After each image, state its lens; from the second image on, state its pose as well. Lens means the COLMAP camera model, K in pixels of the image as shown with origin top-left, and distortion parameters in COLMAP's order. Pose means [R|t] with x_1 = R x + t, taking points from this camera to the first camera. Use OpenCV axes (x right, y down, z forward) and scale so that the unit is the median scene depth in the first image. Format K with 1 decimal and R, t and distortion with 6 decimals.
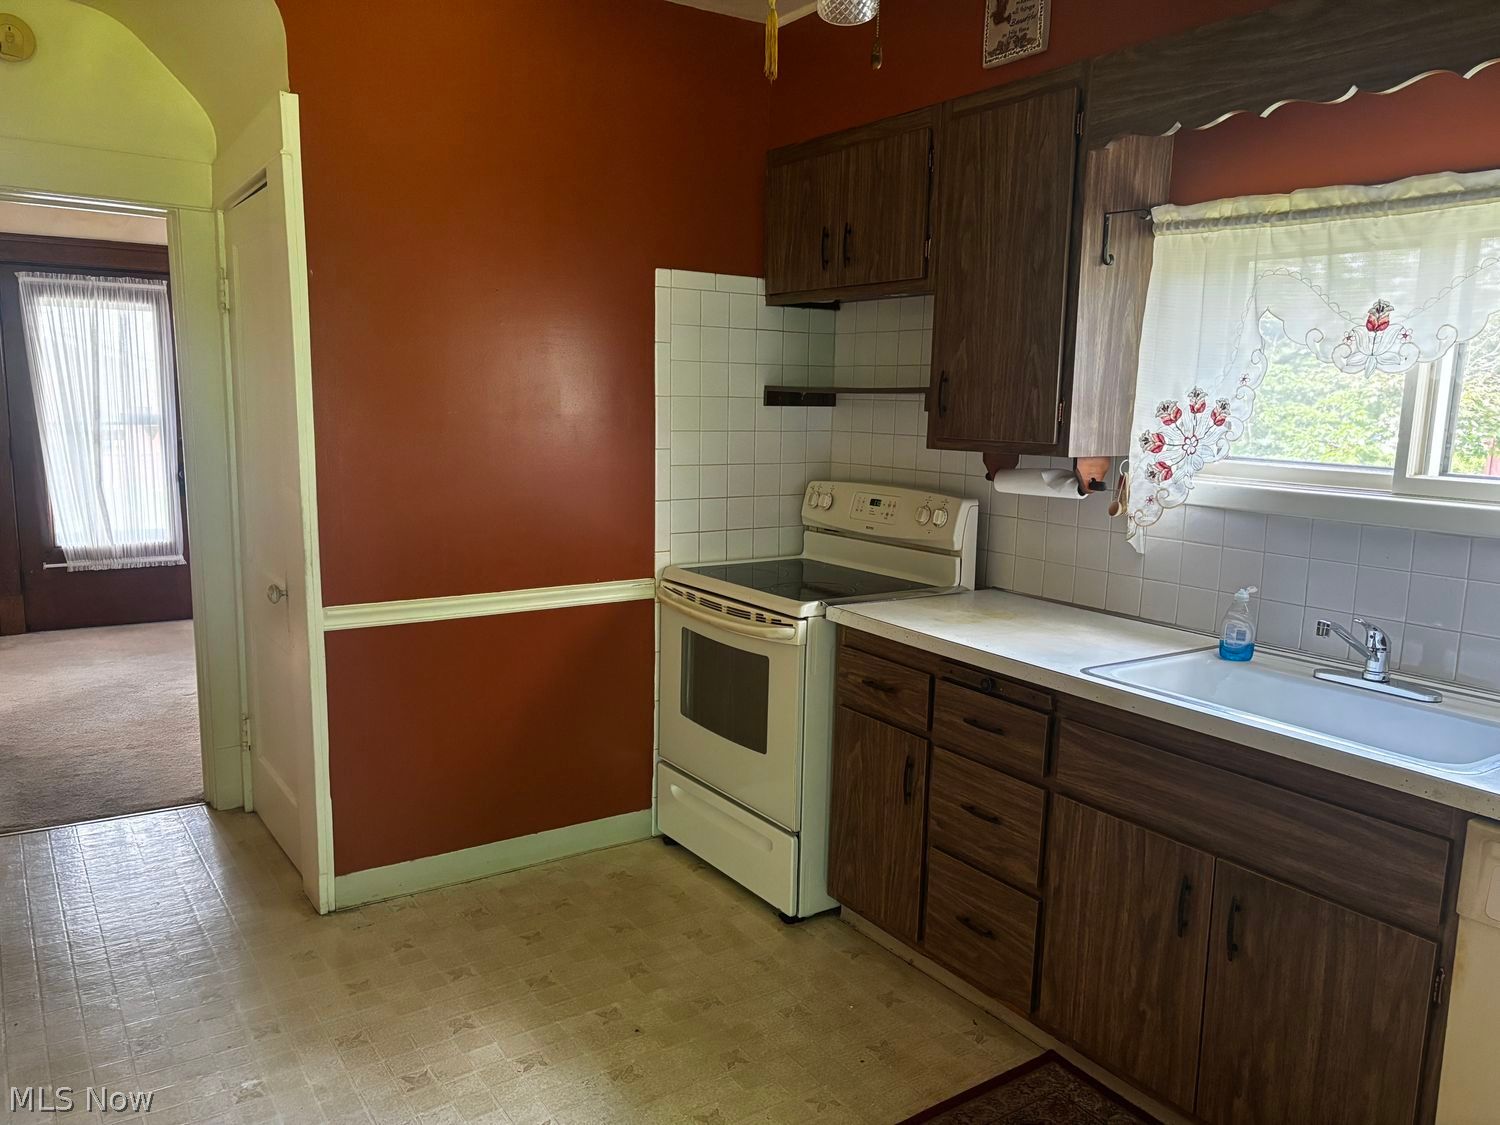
lens RADIAL K [[1137.1, 0, 746.8], [0, 1137.1, 571.3], [0, 0, 1]] dist [0.051861, -0.039807]
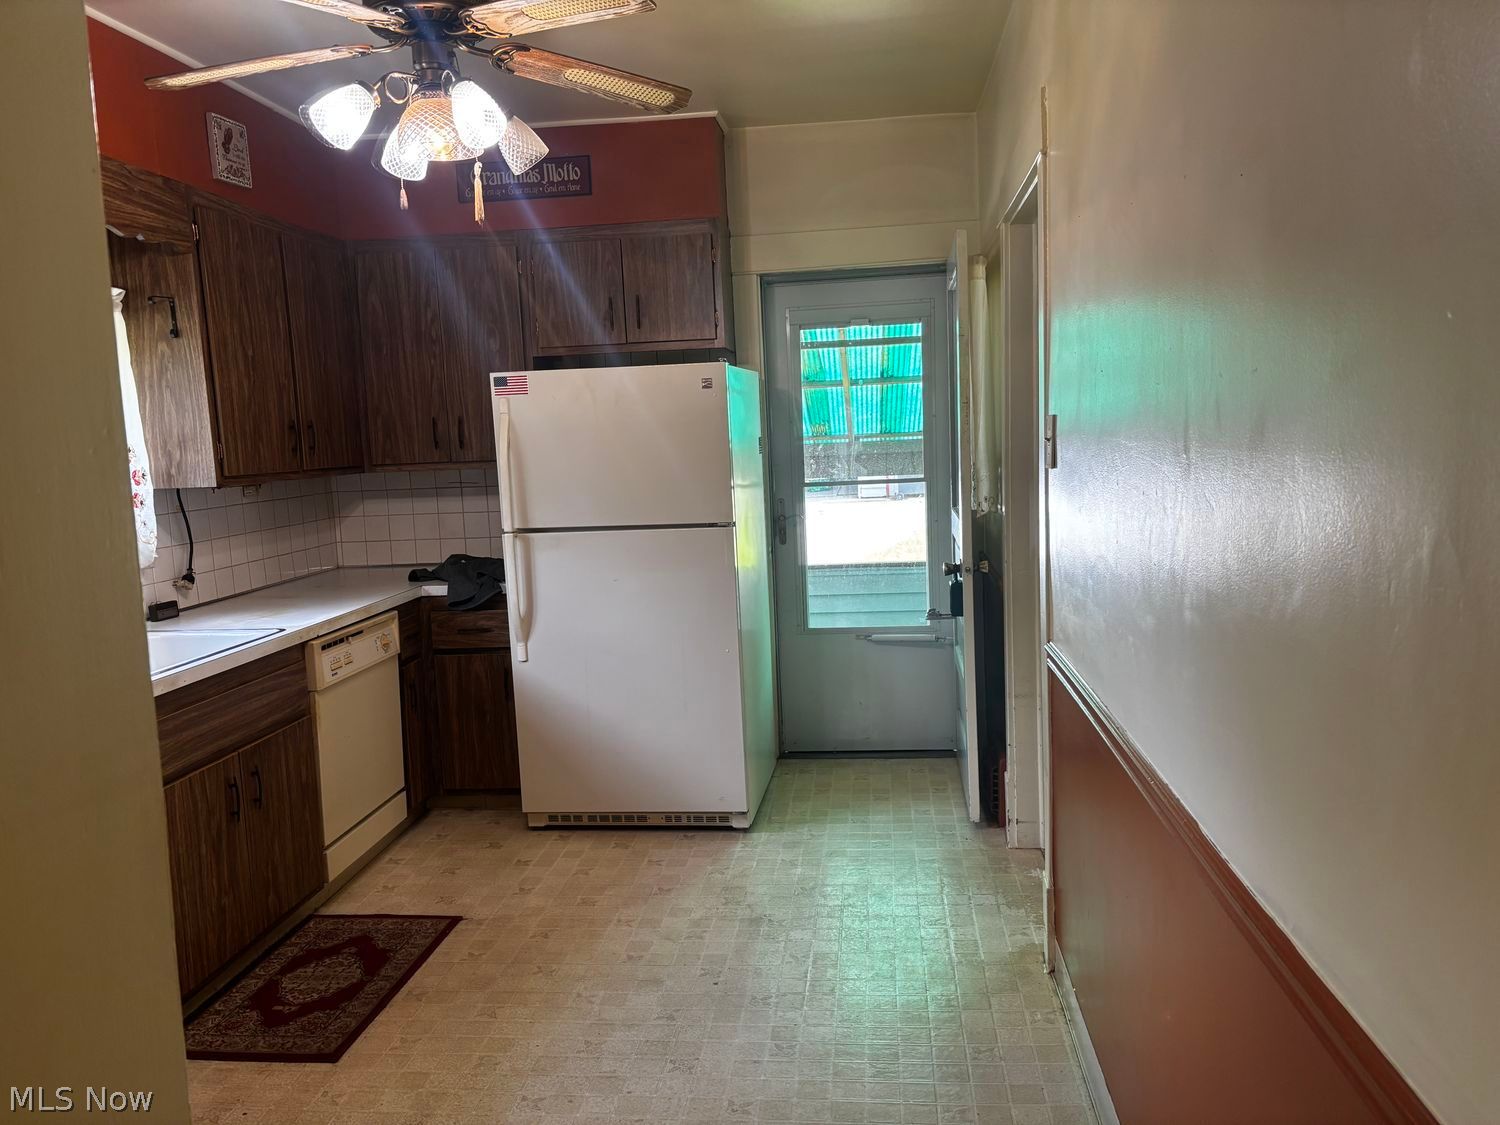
lens RADIAL K [[1137.1, 0, 749.9], [0, 1137.1, 567.9], [0, 0, 1]] dist [0.051861, -0.039807]
pose [[-0.757973, -0.065531, 0.648986, -0.781803], [0.130397, 0.959635, 0.249194, -0.193654], [-0.639119, 0.273508, -0.718832, 1.226128]]
